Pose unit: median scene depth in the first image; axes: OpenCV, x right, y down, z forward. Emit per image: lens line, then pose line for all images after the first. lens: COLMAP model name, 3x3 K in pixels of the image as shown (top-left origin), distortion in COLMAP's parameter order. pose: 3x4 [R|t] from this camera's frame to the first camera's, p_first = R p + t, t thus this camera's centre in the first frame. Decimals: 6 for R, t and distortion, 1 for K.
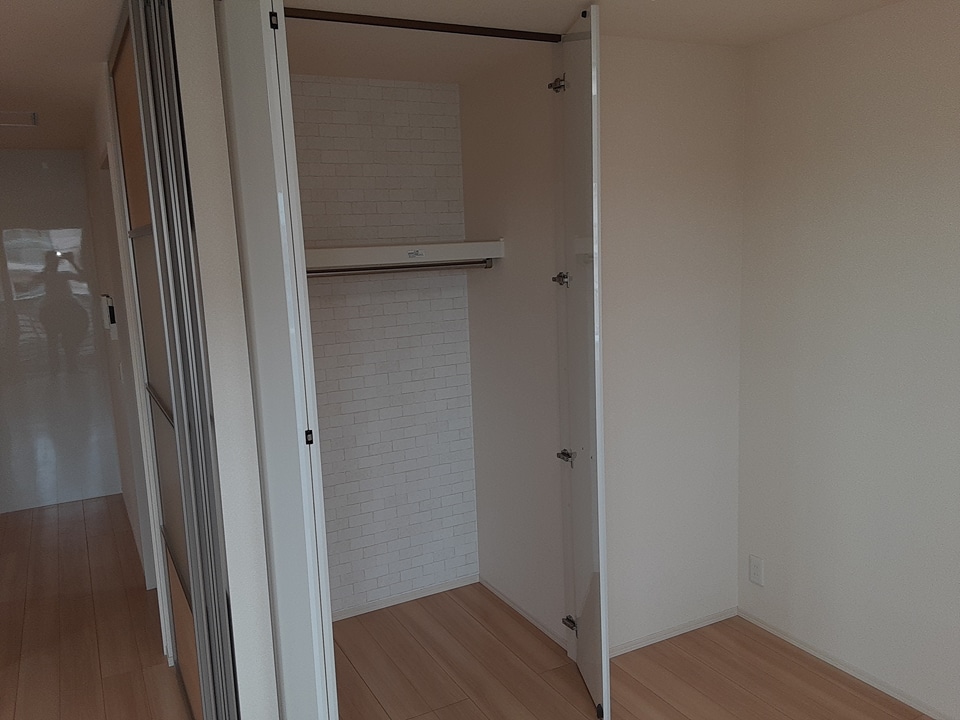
lens RADIAL K [[779.3, 0, 476.9], [0, 779.3, 362.0], [0, 0, 1]] dist [0.120680, -0.183232]
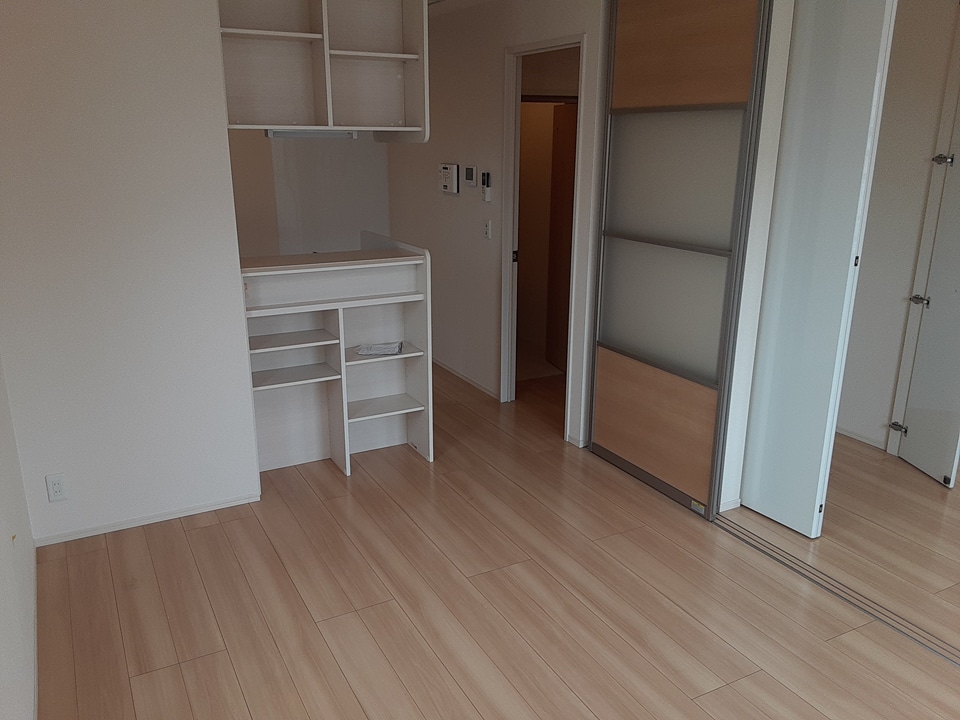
lens RADIAL K [[779.3, 0, 476.9], [0, 779.3, 362.0], [0, 0, 1]] dist [0.120680, -0.183232]
pose [[0.999241, 0.034275, 0.018490, -0.605156], [-0.036399, 0.990784, 0.130469, 0.074496], [-0.013848, -0.131043, 0.991280, -0.295982]]
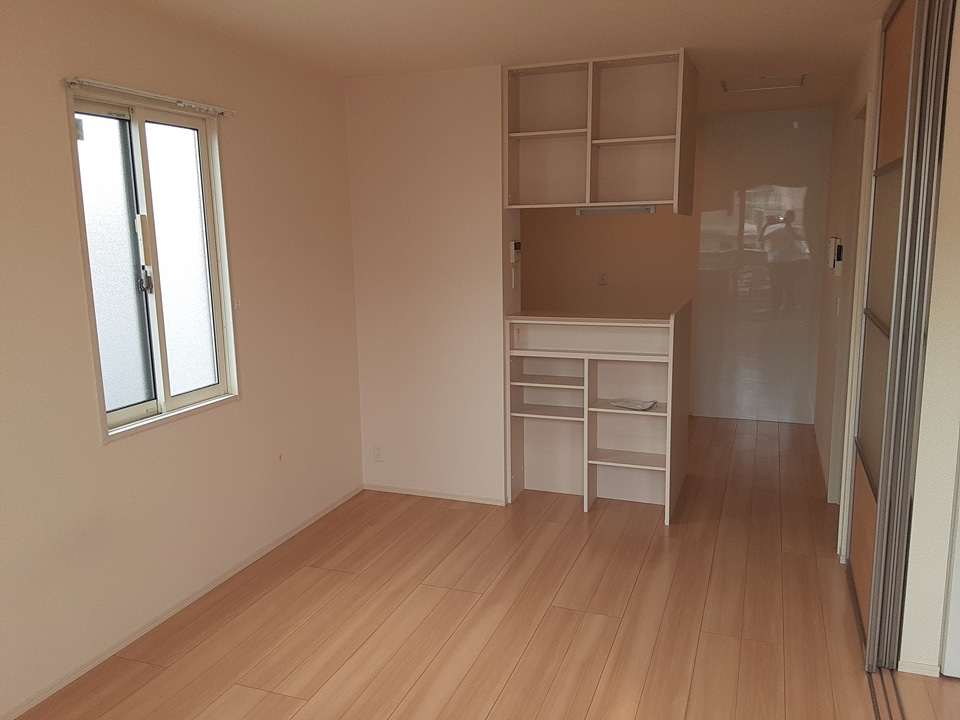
lens RADIAL K [[780.2, 0, 444.7], [0, 780.2, 366.1], [0, 0, 1]] dist [0.016872, 0.002630]
pose [[0.639318, 0.158243, -0.752484, 0.049424], [-0.118939, 0.987169, 0.106544, 0.054894], [0.759689, 0.021384, 0.649935, -0.163943]]
